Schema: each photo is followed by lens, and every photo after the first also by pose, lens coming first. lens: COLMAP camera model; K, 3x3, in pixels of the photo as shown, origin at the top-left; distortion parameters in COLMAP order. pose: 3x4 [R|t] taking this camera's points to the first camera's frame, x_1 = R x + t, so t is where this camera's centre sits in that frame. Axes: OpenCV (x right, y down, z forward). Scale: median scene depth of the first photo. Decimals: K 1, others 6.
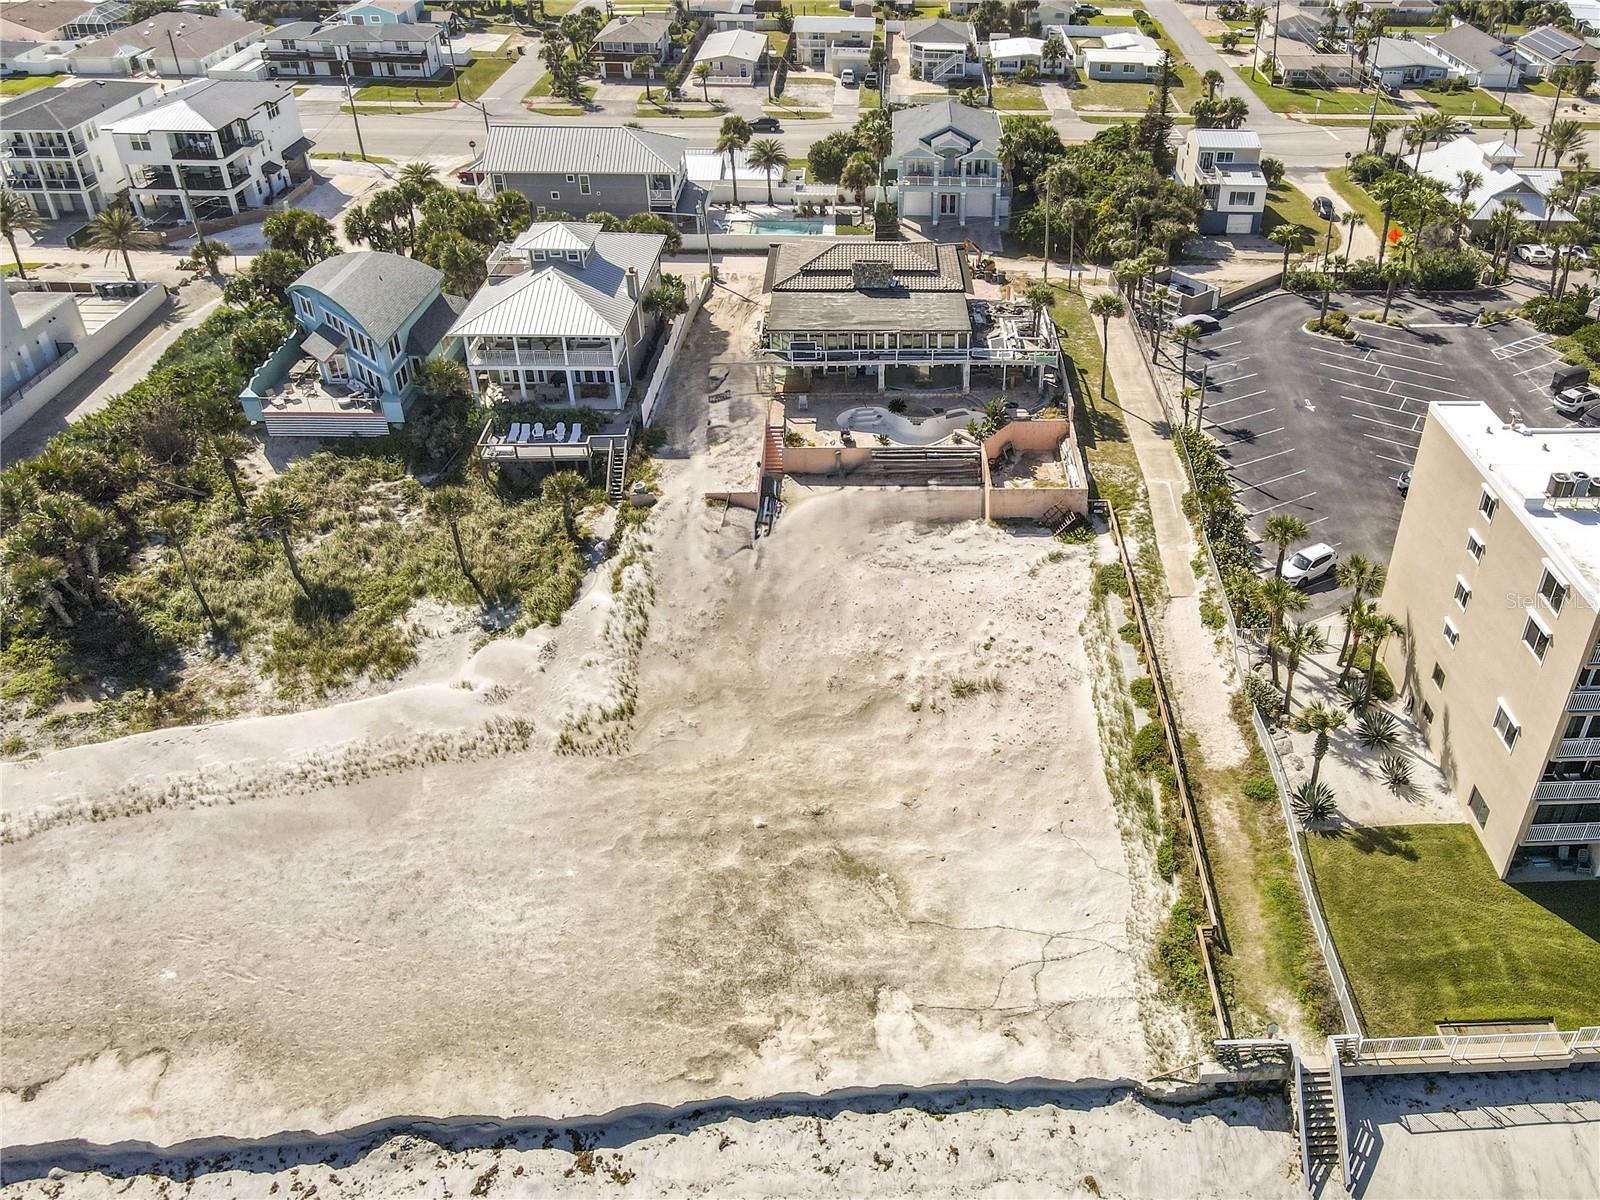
lens RADIAL K [[1273.2, 0, 975.4], [0, 1273.2, 486.2], [0, 0, 1]] dist [-0.013809, 0.004749]
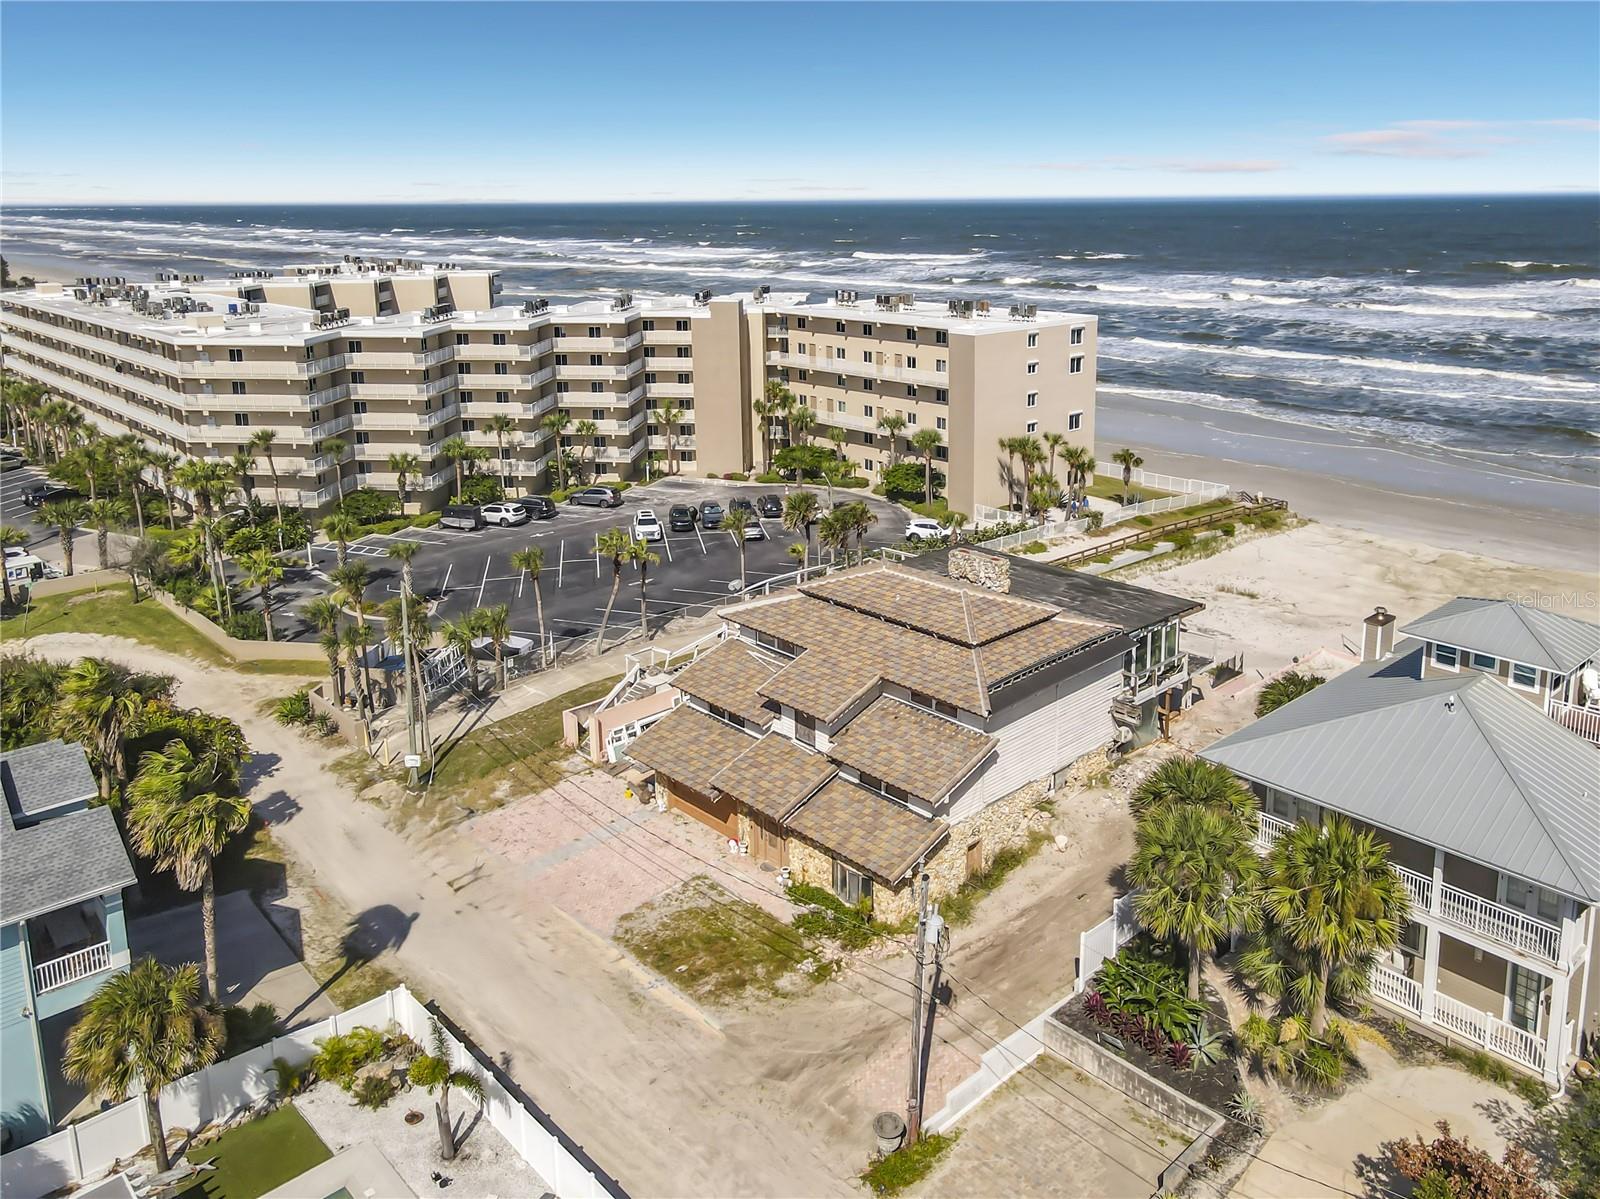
lens RADIAL K [[1233.2, 0, 813.5], [0, 1233.2, 435.2], [0, 0, 1]] dist [-0.002700, 0.019595]
pose [[-0.624434, -0.177781, 0.760576, -0.517927], [0.394468, 0.768668, 0.503532, -0.603594], [-0.674149, 0.614445, -0.409854, 1.368037]]
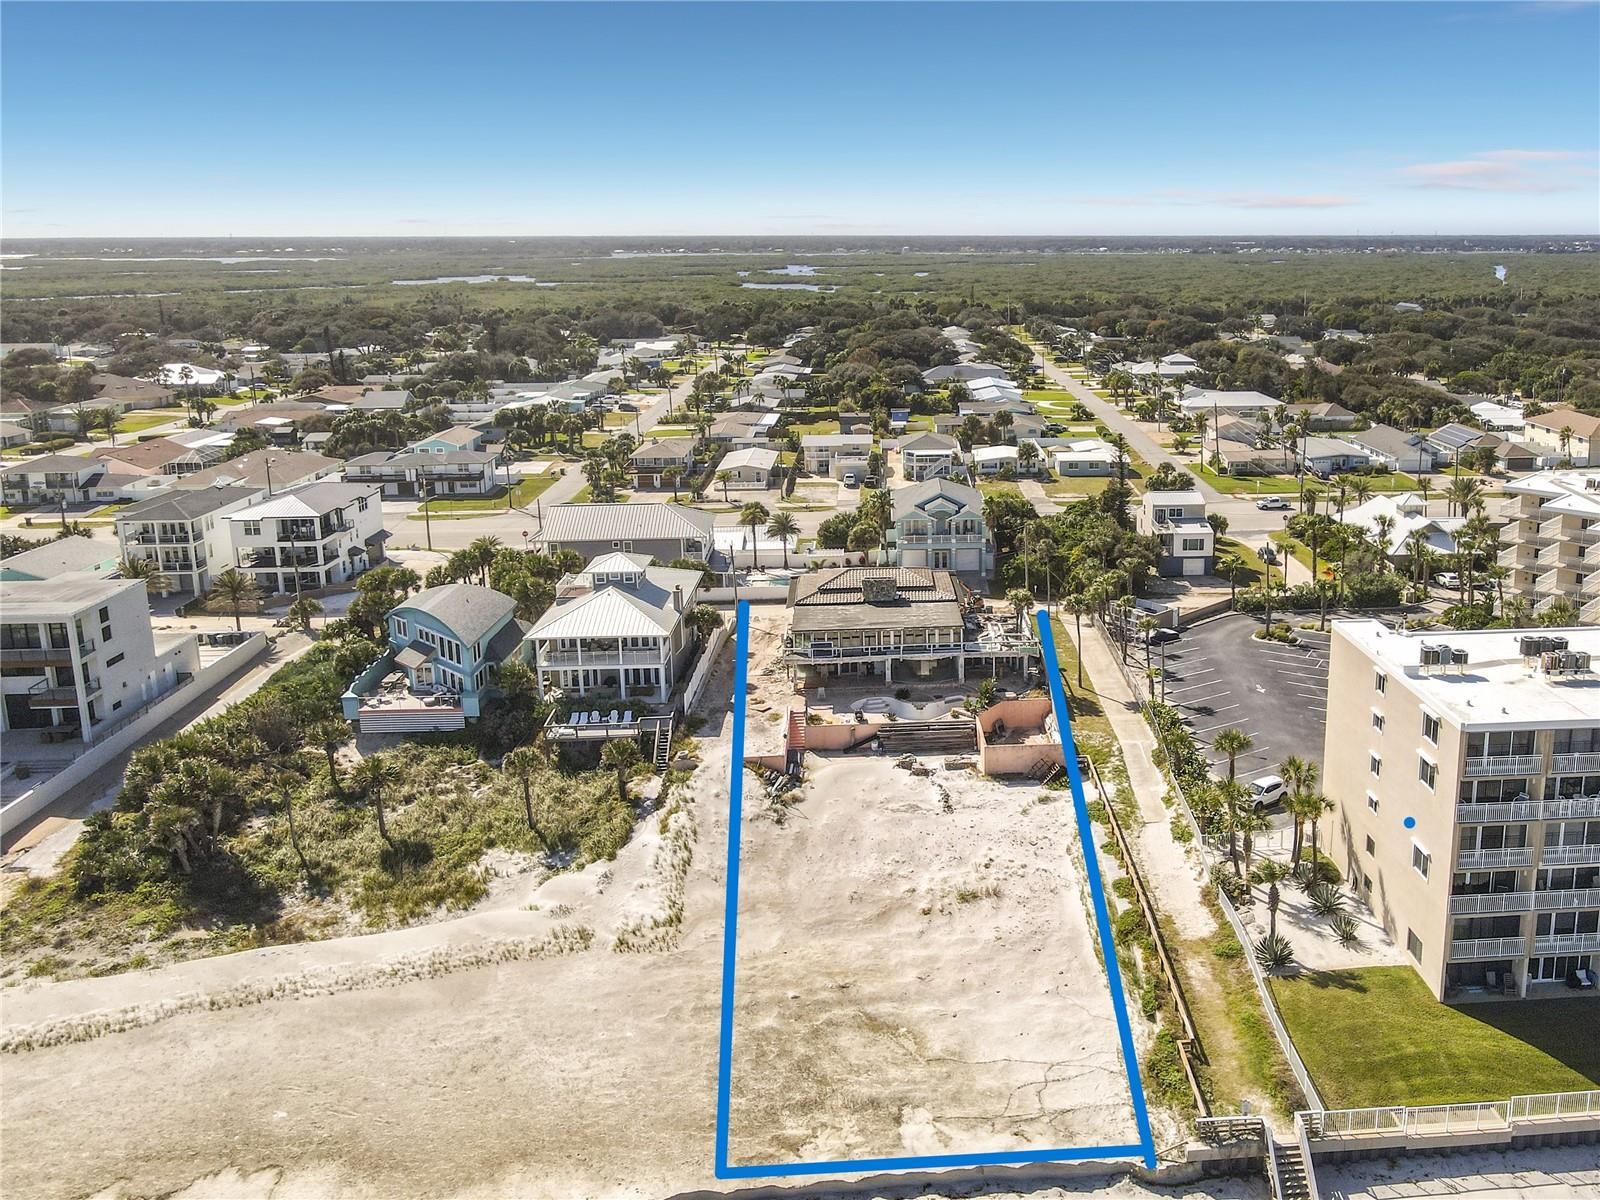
lens RADIAL K [[1273.2, 0, 975.4], [0, 1273.2, 486.2], [0, 0, 1]] dist [-0.013809, 0.004749]
pose [[0.999159, -0.039222, 0.011990, -0.001521], [0.040960, 0.939299, -0.340646, 0.163874], [0.002098, 0.340850, 0.940115, -0.161783]]
